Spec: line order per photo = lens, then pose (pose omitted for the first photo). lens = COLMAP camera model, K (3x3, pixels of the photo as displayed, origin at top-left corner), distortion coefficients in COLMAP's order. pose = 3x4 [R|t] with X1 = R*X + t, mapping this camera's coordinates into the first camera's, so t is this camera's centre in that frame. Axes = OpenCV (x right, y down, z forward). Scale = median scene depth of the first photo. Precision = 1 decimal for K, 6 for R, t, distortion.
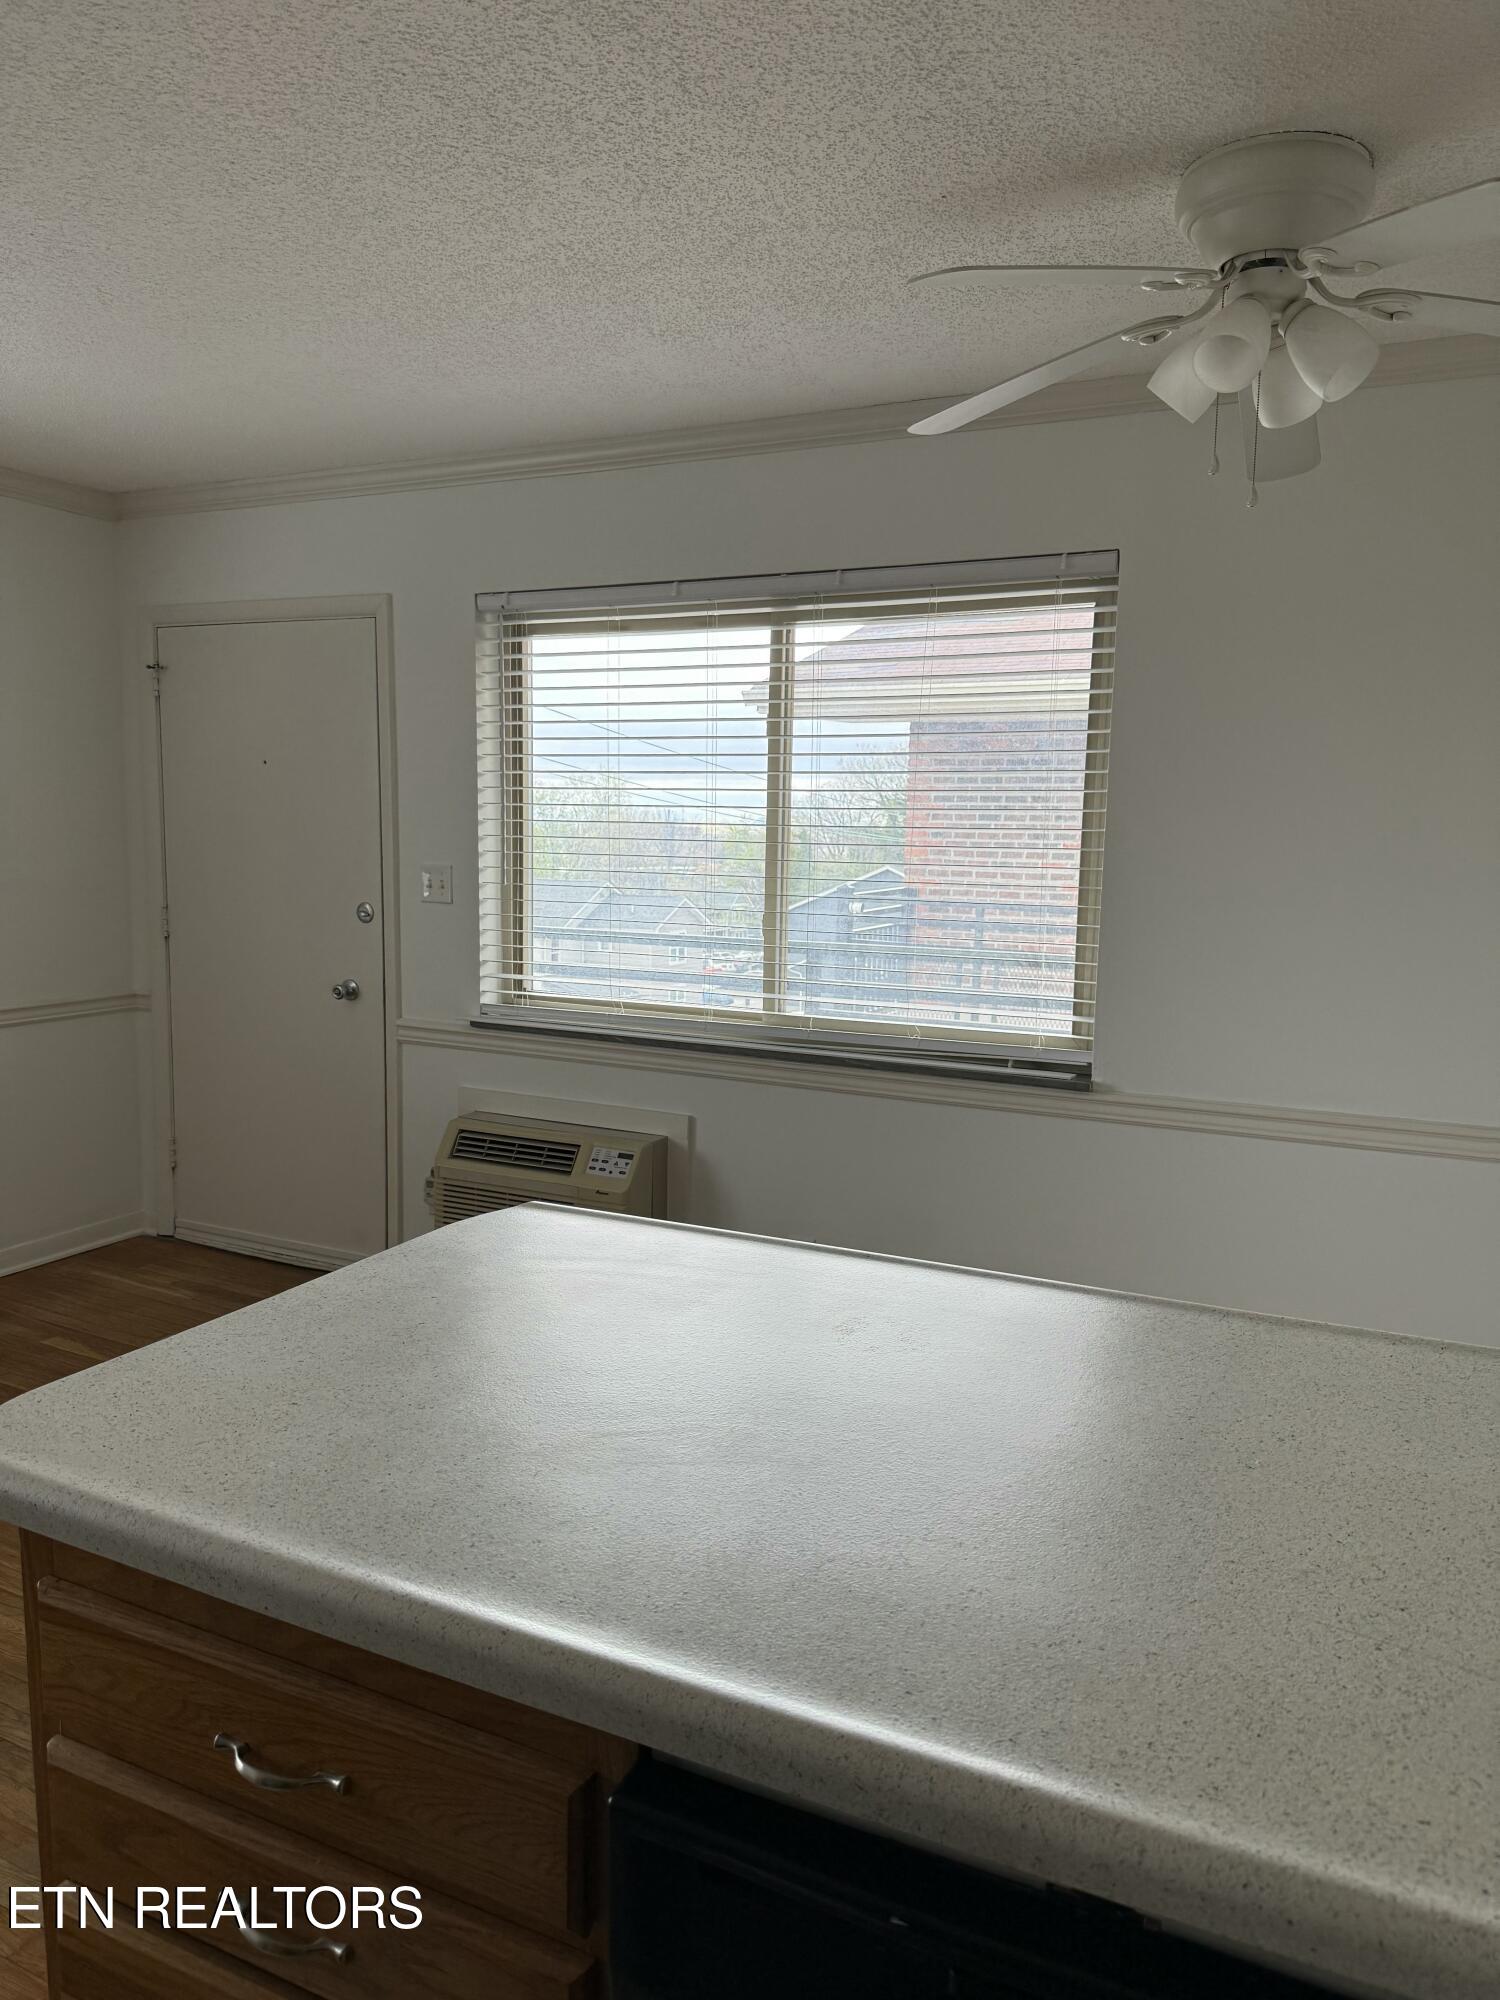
lens RADIAL K [[1407.7, 0, 750.0], [0, 1407.7, 1000.0], [0, 0, 1]] dist [0.000990, 0.000023]
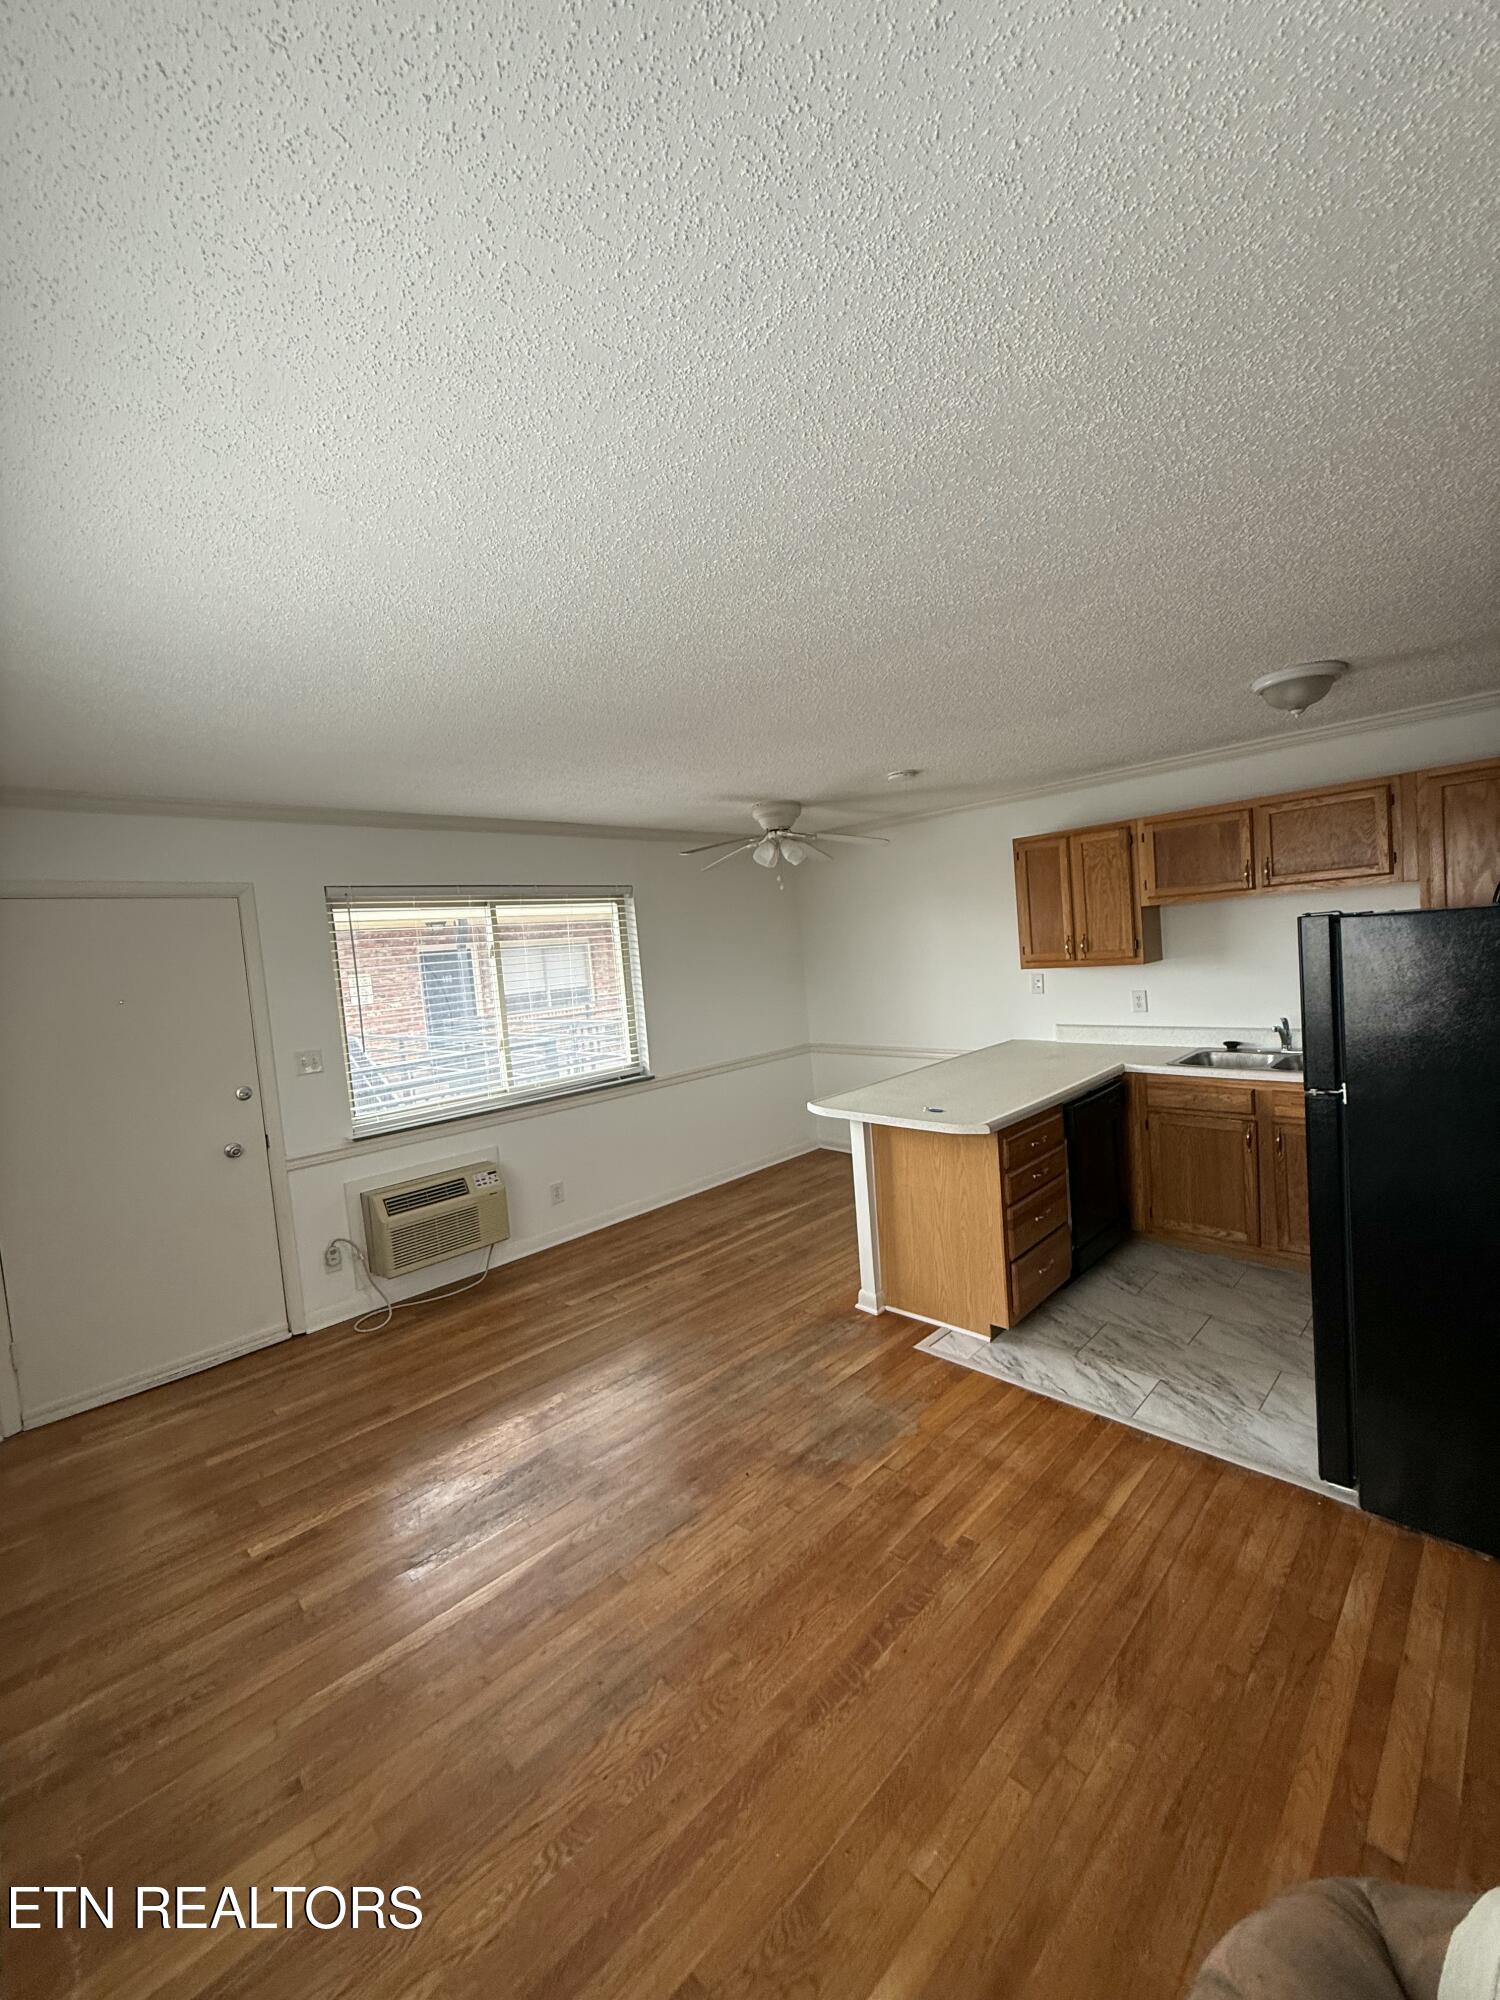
lens RADIAL K [[795.2, 0, 747.9], [0, 795.2, 994.0], [0, 0, 1]] dist [0.000119, 0.000011]
pose [[0.334015, -0.097385, 0.937523, -0.870400], [0.201011, 0.979127, 0.030092, -0.083605], [-0.920884, 0.178402, 0.346619, 0.214362]]
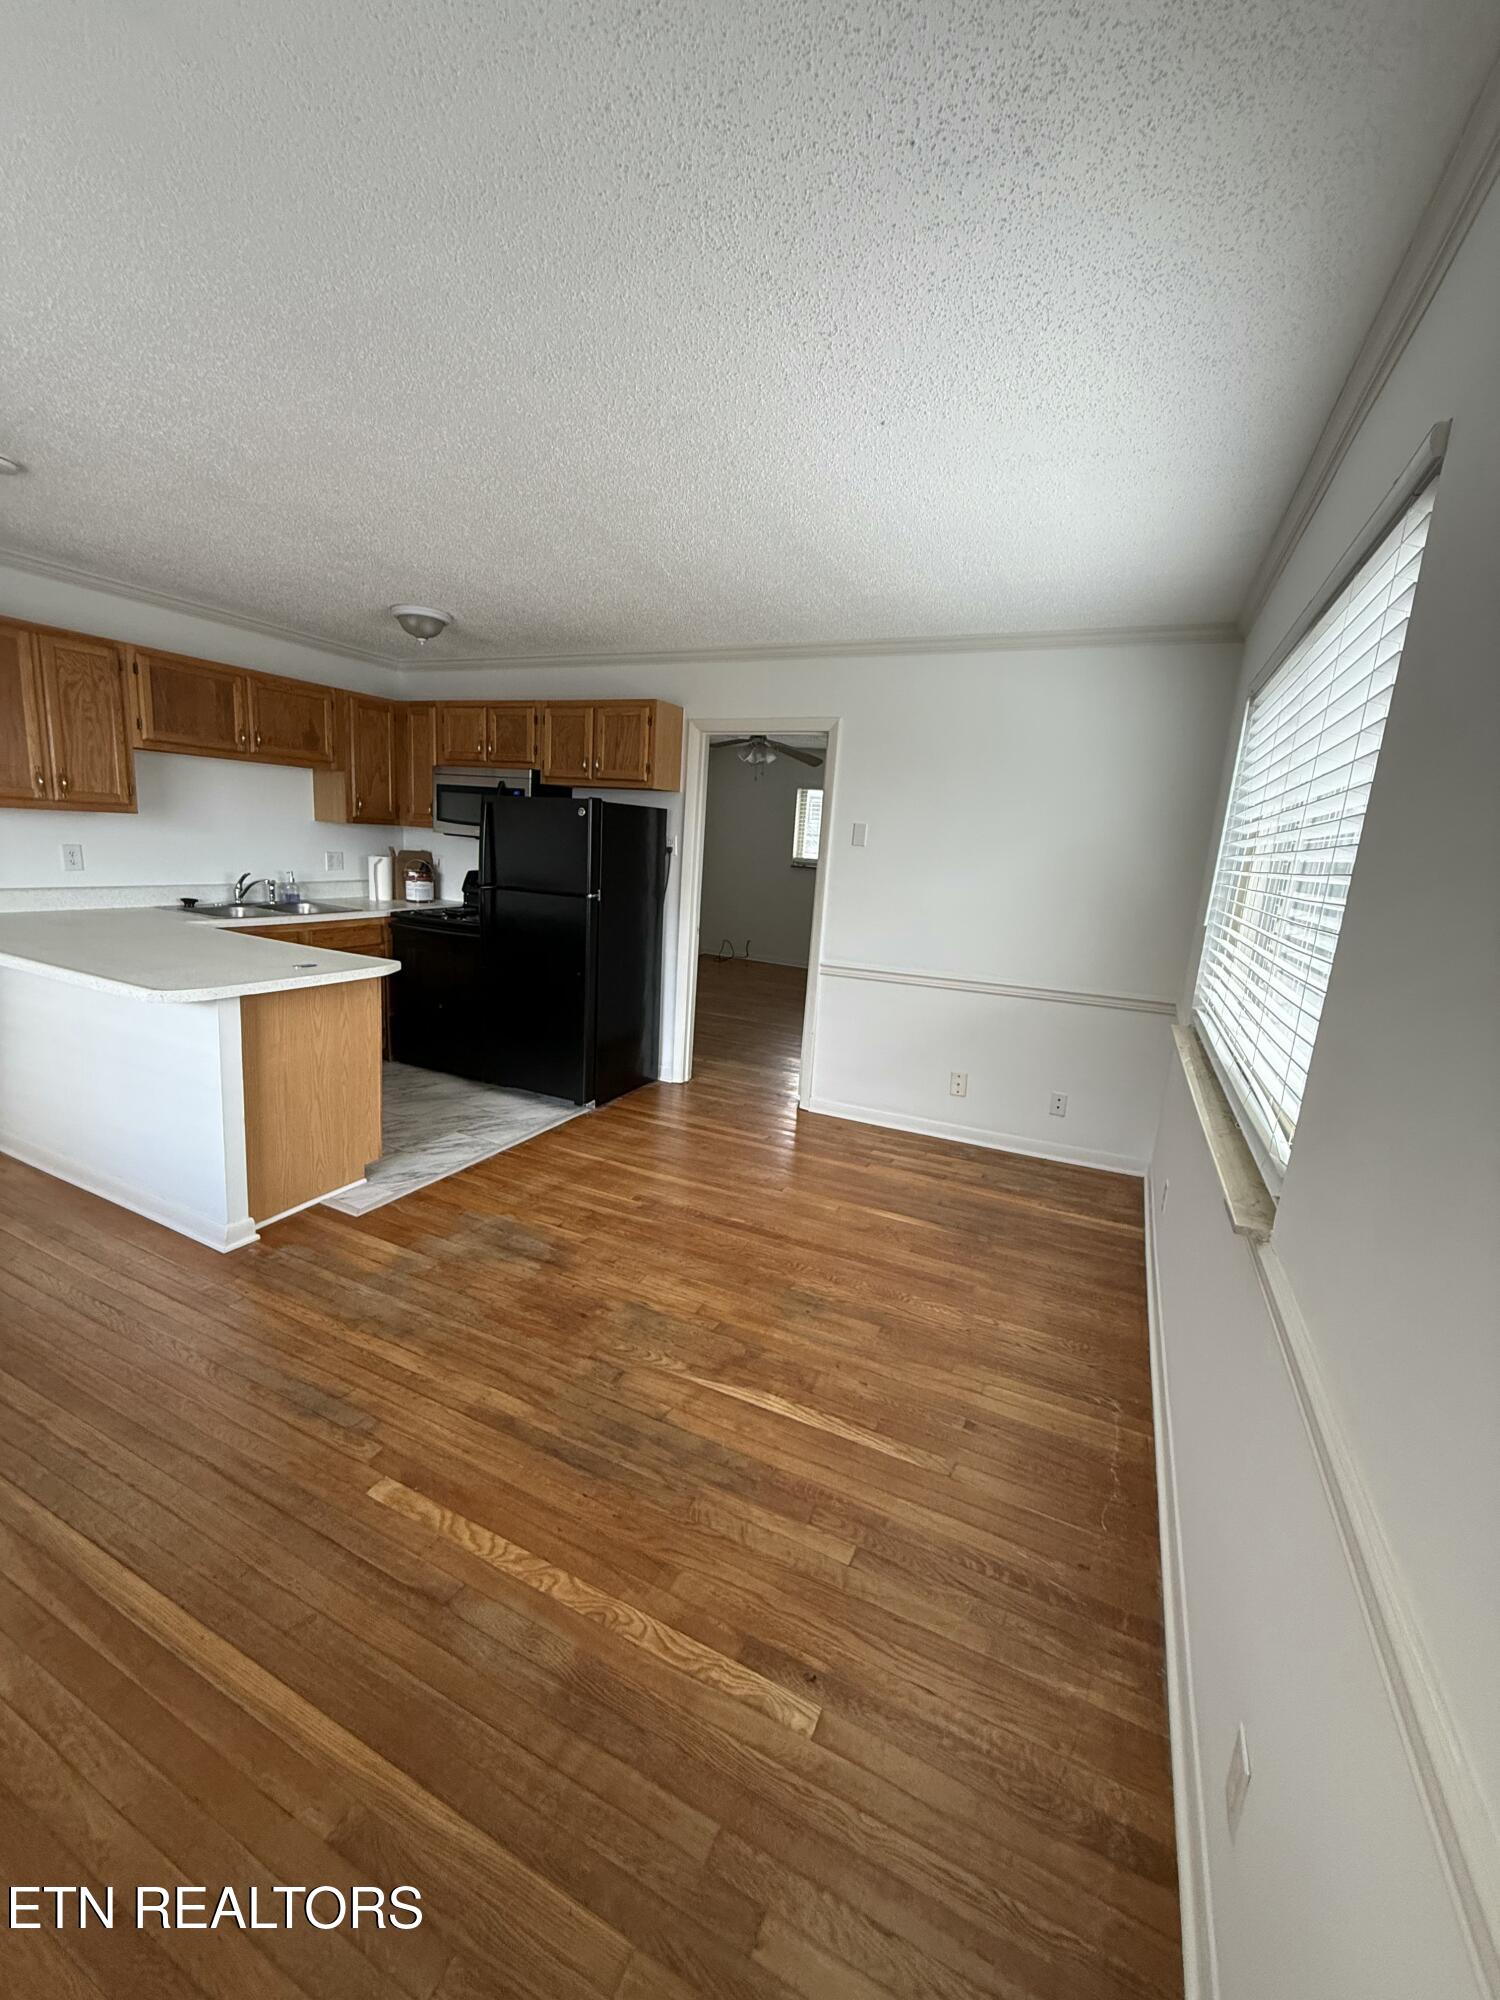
lens RADIAL K [[795.2, 0, 747.9], [0, 795.2, 994.0], [0, 0, 1]] dist [0.000119, 0.000011]
pose [[-0.996592, -0.079432, -0.022230, -0.459059], [-0.082391, 0.945820, 0.314063, -0.134805], [-0.003921, 0.314825, -0.949142, 0.987177]]
